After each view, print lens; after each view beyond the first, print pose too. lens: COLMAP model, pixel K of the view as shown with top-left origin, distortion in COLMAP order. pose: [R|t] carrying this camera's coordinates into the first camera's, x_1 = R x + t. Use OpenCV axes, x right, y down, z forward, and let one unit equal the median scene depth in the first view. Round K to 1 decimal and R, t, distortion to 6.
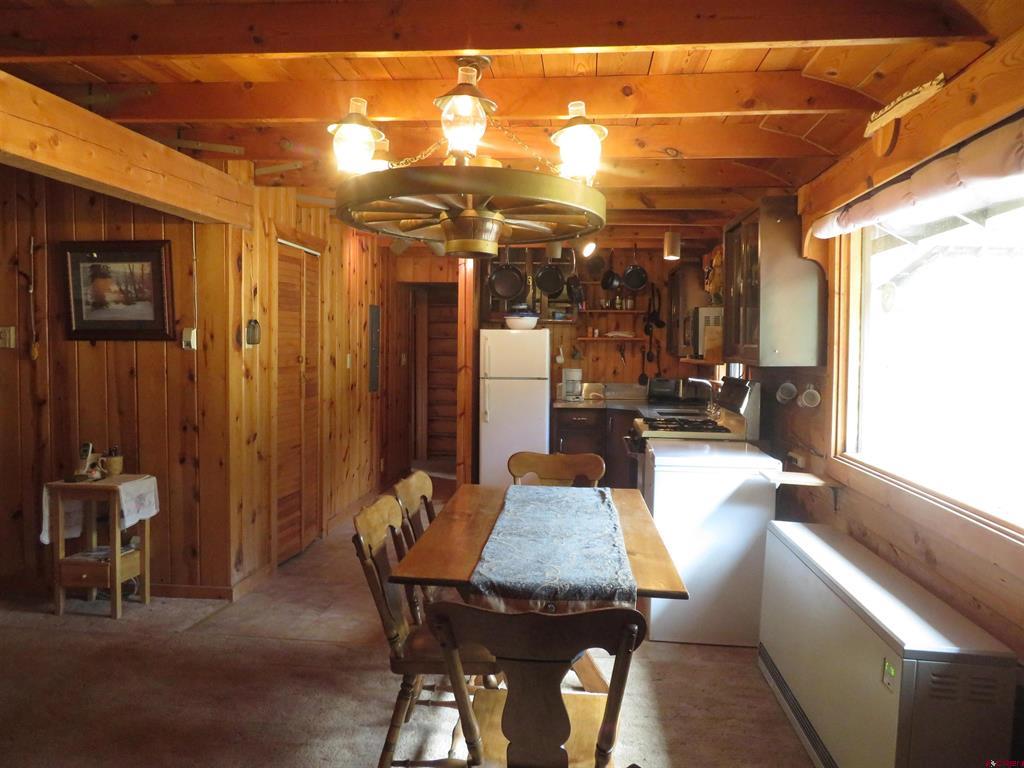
lens RADIAL K [[748.9, 0, 510.3], [0, 748.9, 382.1], [0, 0, 1]] dist [0.011405, -0.001565]
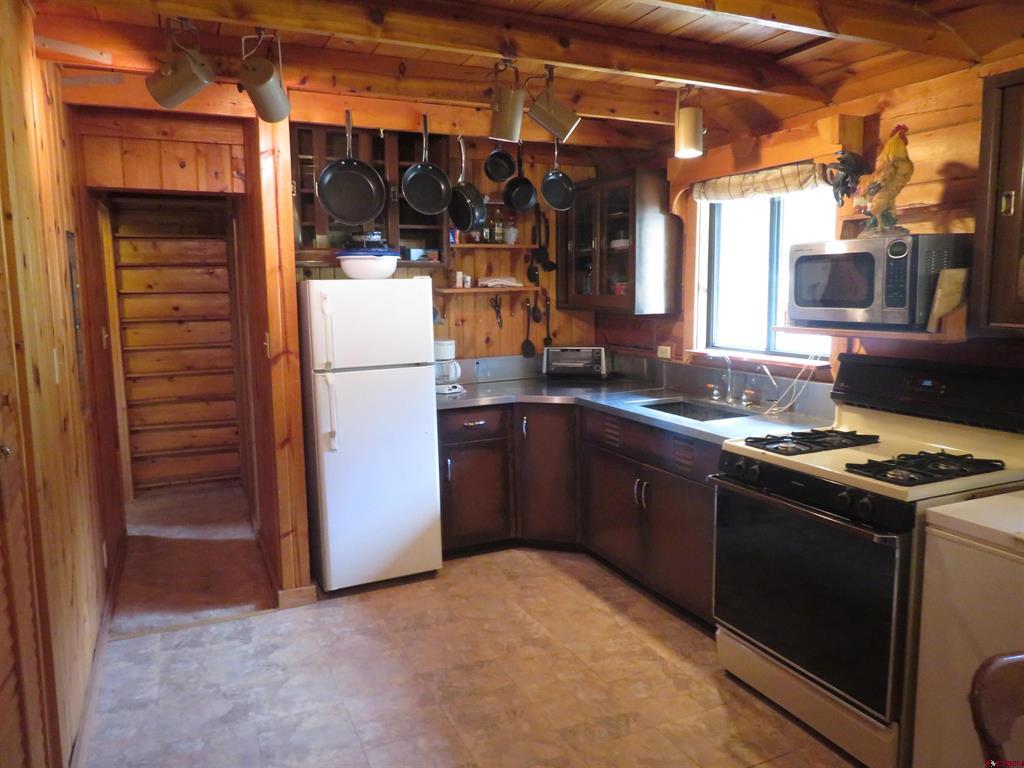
lens RADIAL K [[748.9, 0, 513.0], [0, 748.9, 382.6], [0, 0, 1]] dist [0.011405, -0.001565]
pose [[0.871092, -0.088618, 0.483059, -0.163964], [0.048554, 0.994307, 0.094851, -0.038554], [-0.488714, -0.059169, 0.870435, 0.428122]]
